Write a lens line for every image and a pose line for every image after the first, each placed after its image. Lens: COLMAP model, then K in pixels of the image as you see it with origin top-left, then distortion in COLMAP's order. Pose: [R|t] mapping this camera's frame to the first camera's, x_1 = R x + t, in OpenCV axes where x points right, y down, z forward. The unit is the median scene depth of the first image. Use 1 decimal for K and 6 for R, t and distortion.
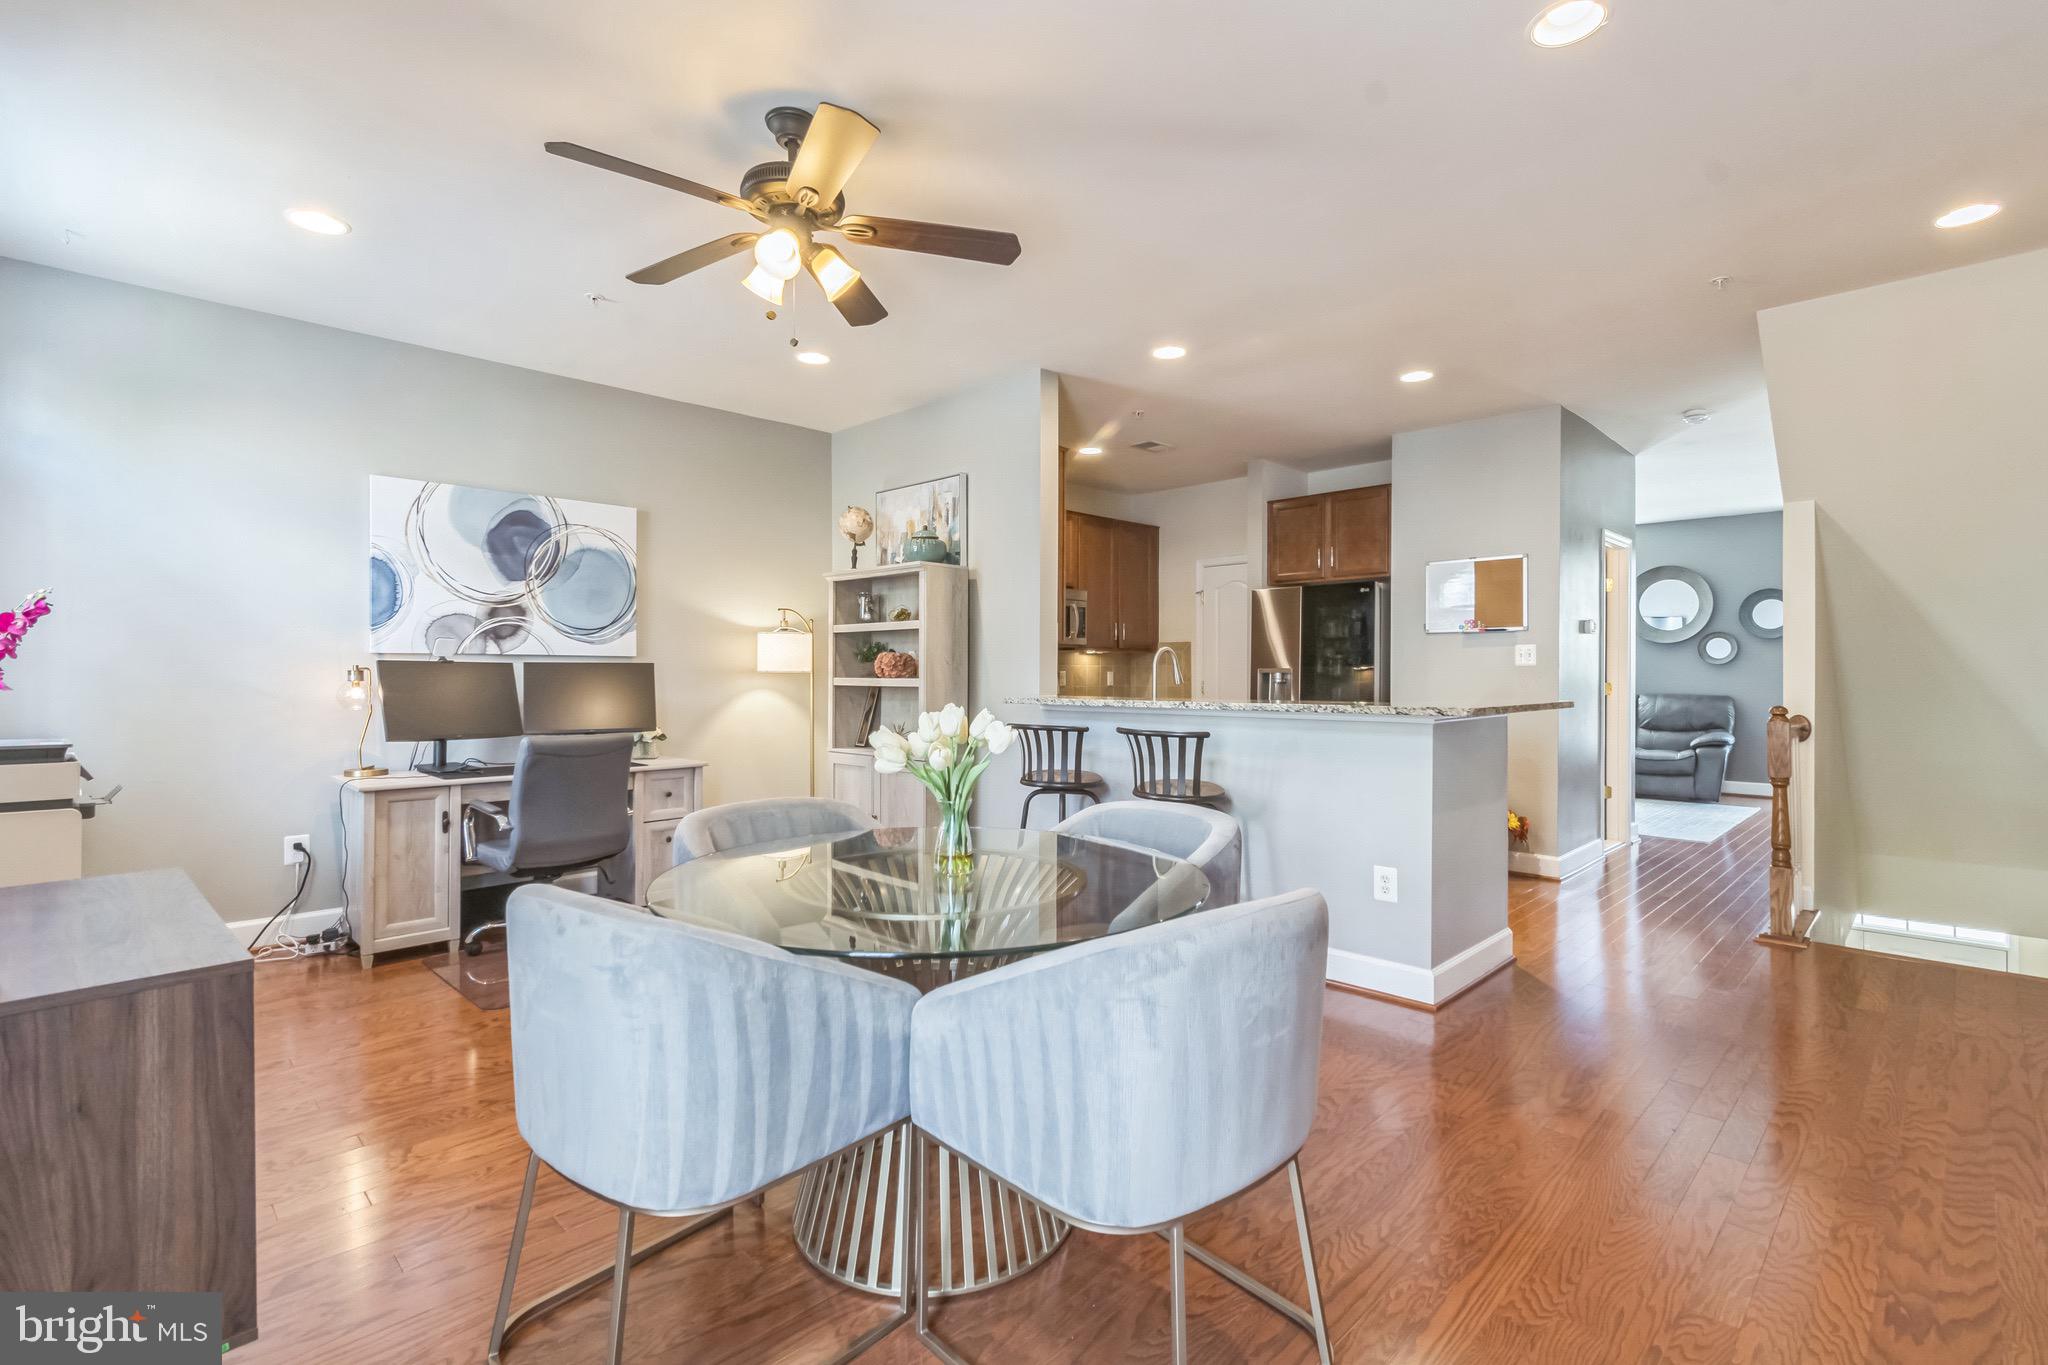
lens RADIAL K [[949.1, 0, 1025.0], [0, 949.1, 674.4], [0, 0, 1]] dist [-0.013411, 0.000063]
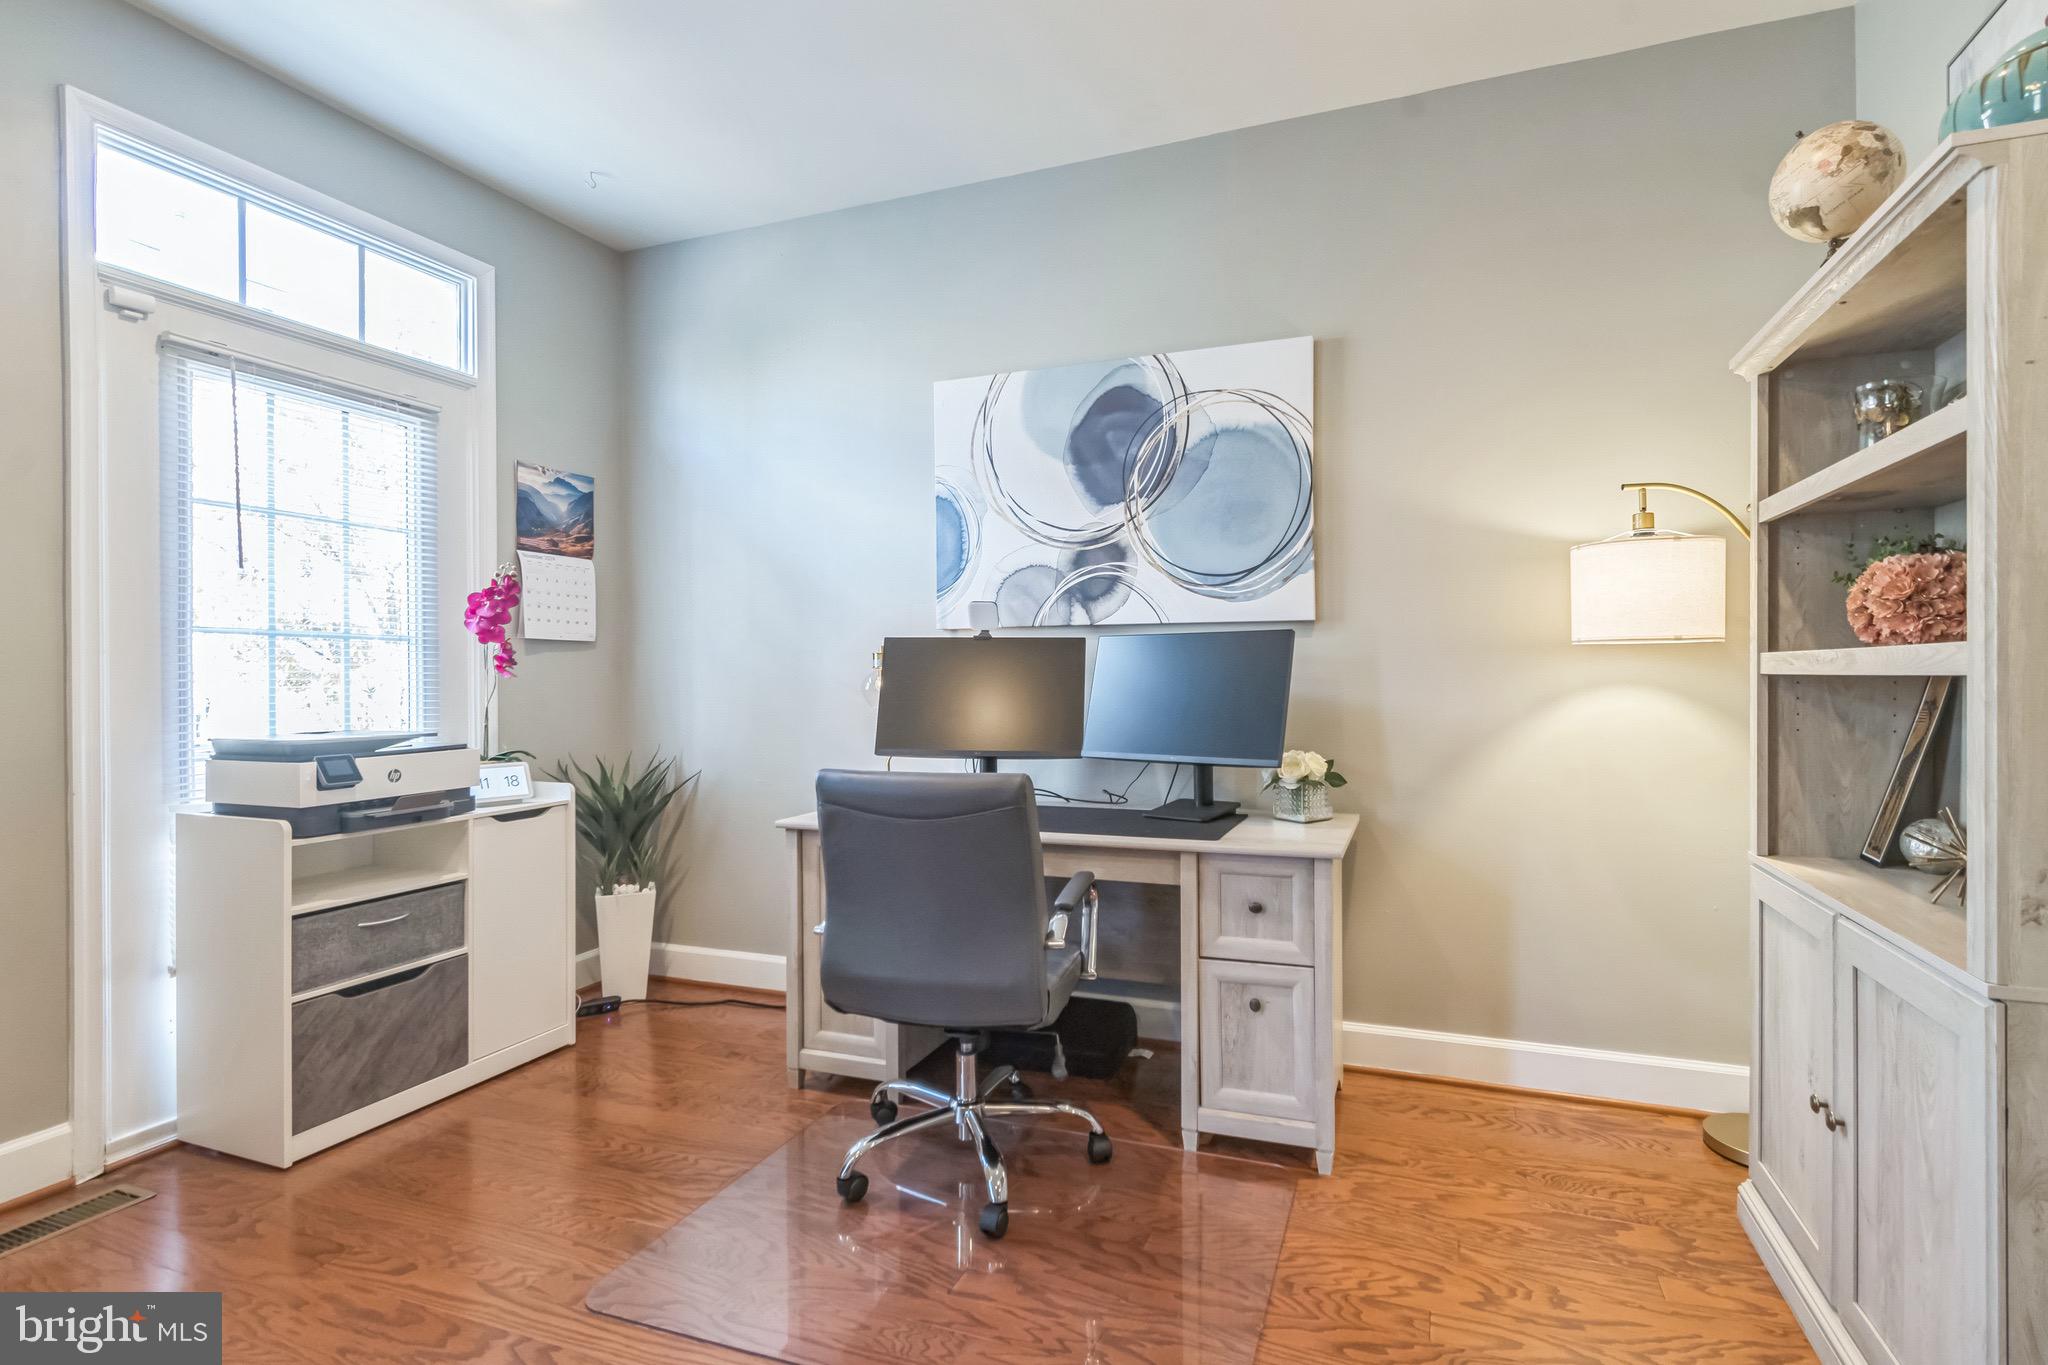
lens RADIAL K [[947.0, 0, 1108.5], [0, 947.0, 675.0], [0, 0, 1]] dist [0.012523, -0.000235]
pose [[0.421030, -0.003801, -0.907039, 0.013164], [0.005488, 0.999984, -0.001642, 0.010226], [0.907030, -0.004287, 0.421044, 0.604307]]
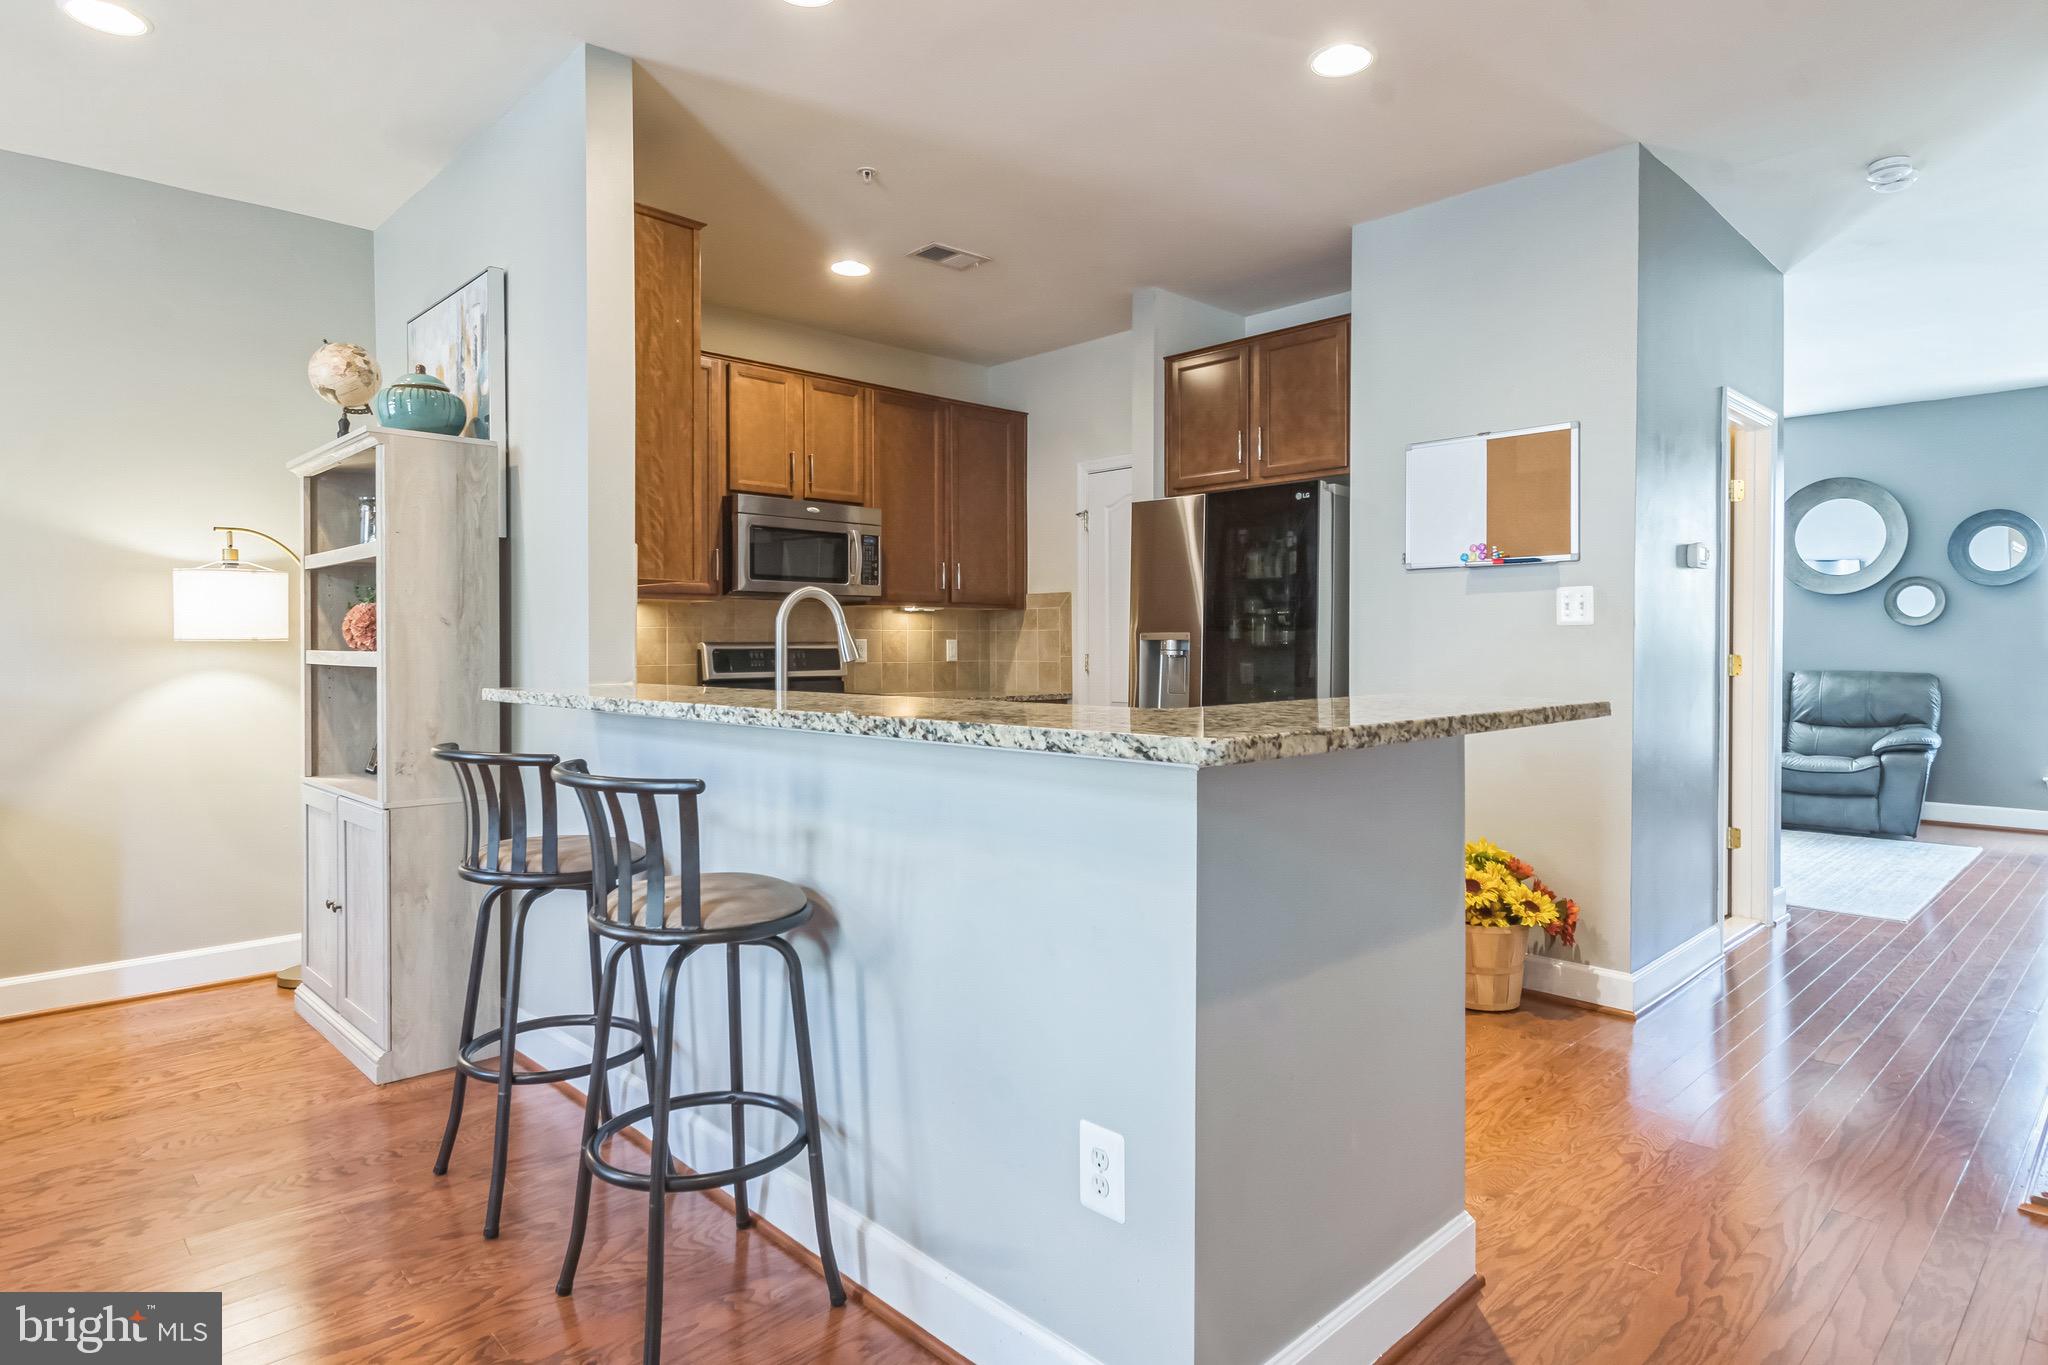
lens RADIAL K [[1130.6, 0, 1028.4], [0, 1130.6, 659.1], [0, 0, 1]] dist [-0.004063, -0.003375]
pose [[0.999699, -0.002706, -0.024398, 0.225534], [0.003011, 0.999918, 0.012477, 0.001365], [0.024362, -0.012547, 0.999624, 0.331040]]
